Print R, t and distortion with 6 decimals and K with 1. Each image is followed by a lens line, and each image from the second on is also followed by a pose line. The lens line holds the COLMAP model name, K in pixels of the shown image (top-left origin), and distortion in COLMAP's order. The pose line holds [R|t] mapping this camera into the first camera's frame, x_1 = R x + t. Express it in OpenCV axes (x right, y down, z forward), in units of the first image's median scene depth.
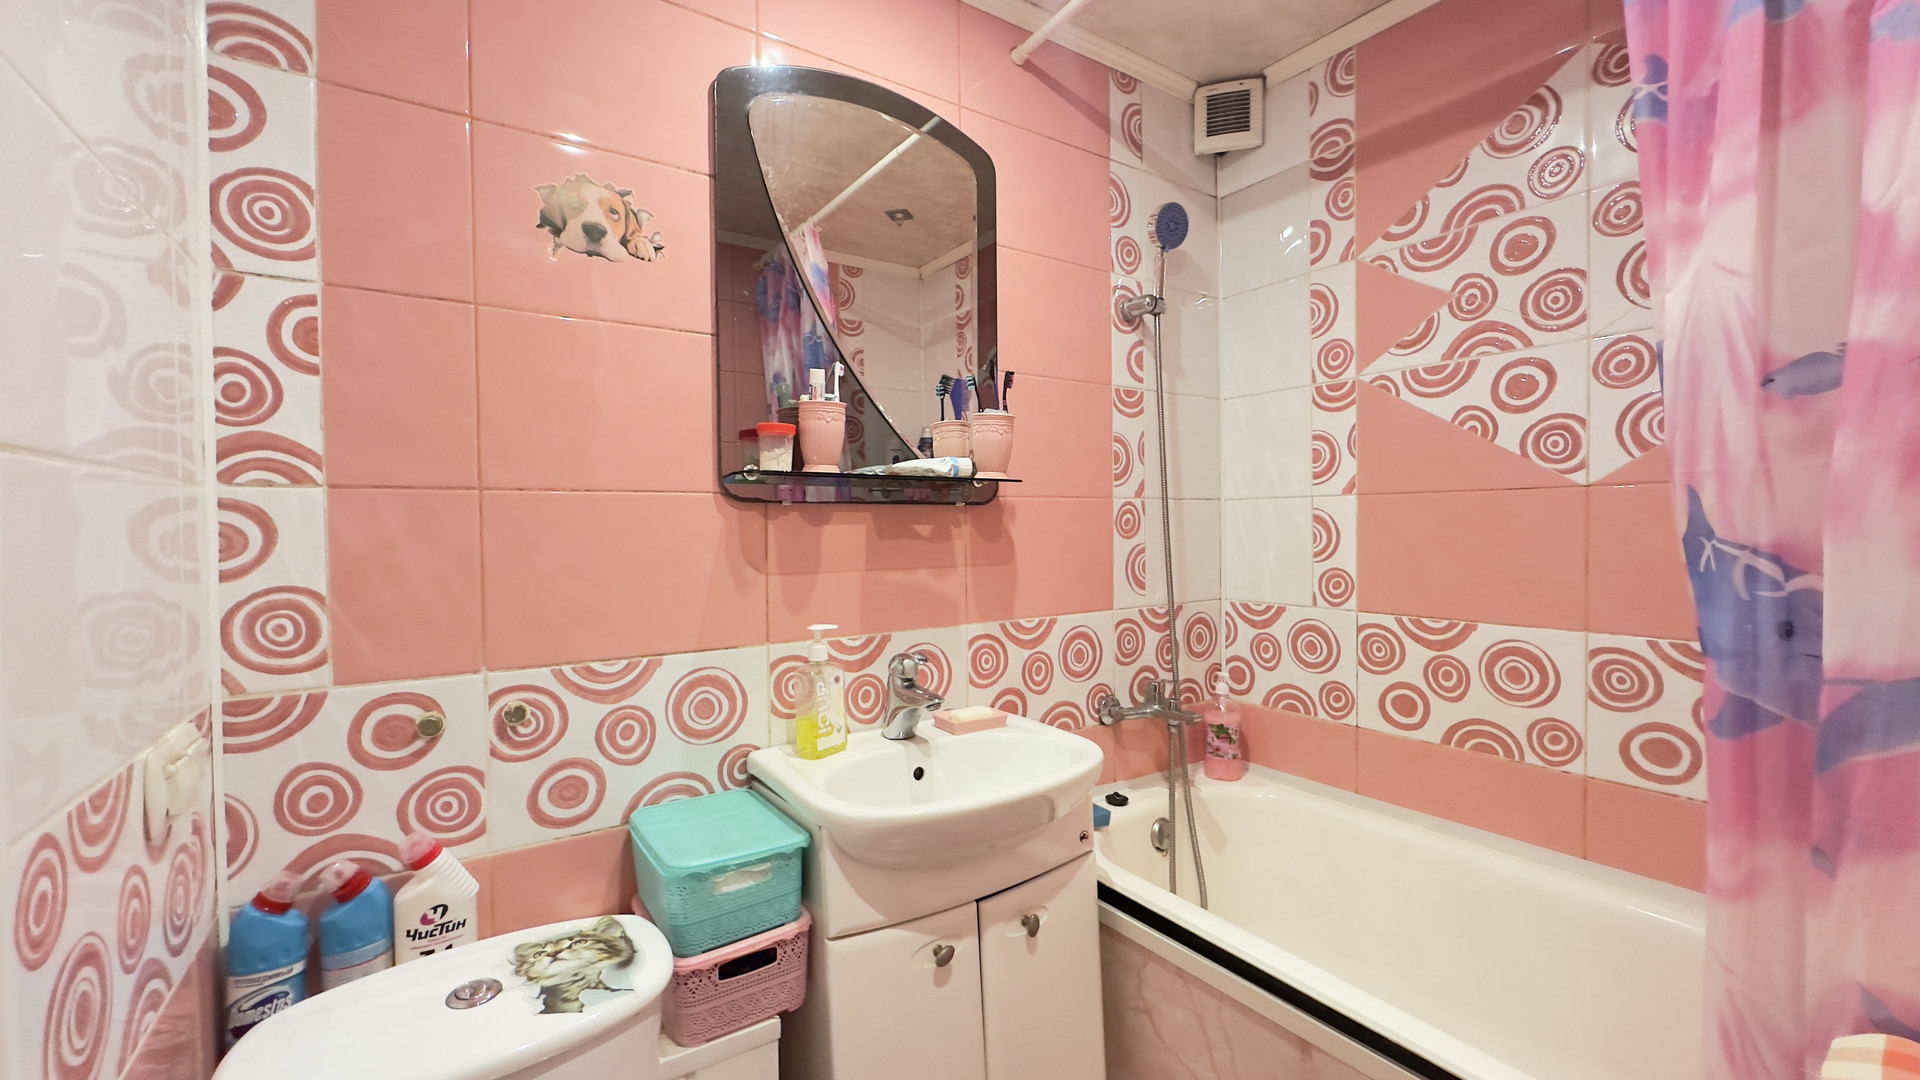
lens RADIAL K [[761.8, 0, 957.4], [0, 761.8, 539.5], [0, 0, 1]] dist [-0.002929, 0.000406]
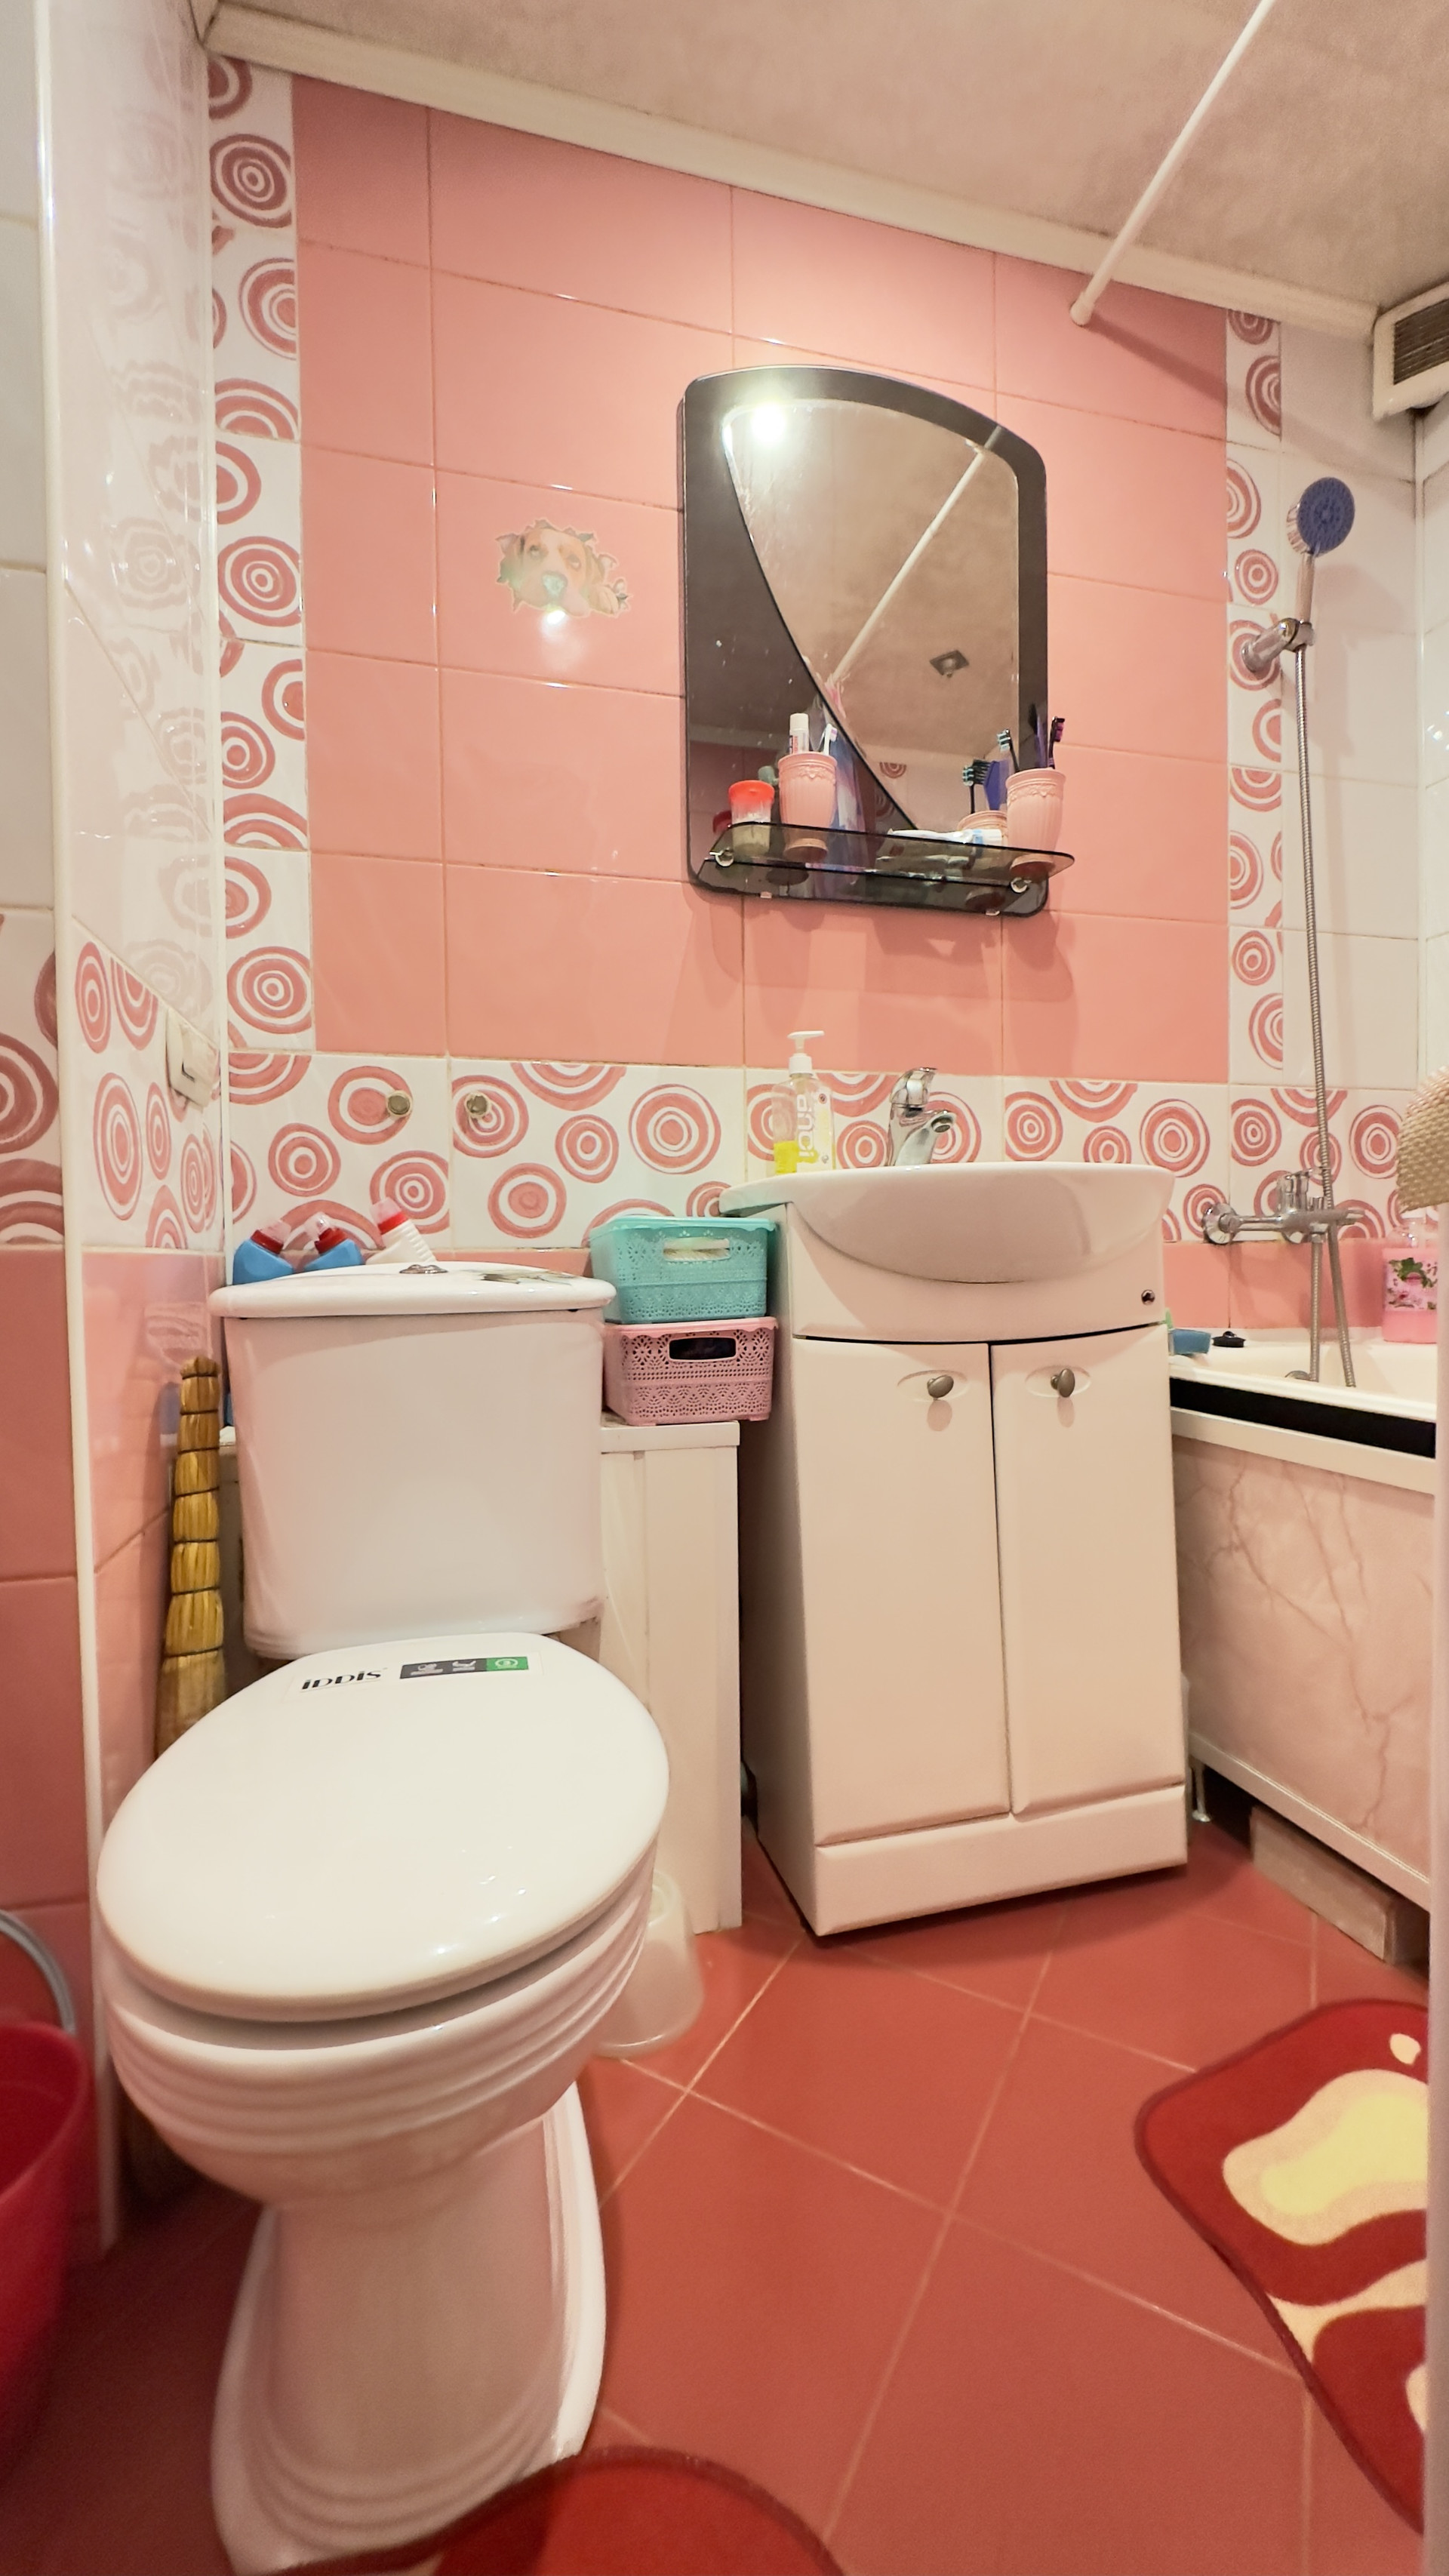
lens RADIAL K [[1022.0, 0, 719.7], [0, 1022.0, 1281.0], [0, 0, 1]] dist [-0.002929, 0.000406]
pose [[0.942954, 0.006713, -0.332855, 0.105138], [-0.002971, 0.999927, 0.011749, 0.369244], [0.332909, -0.010090, 0.942905, -0.078146]]
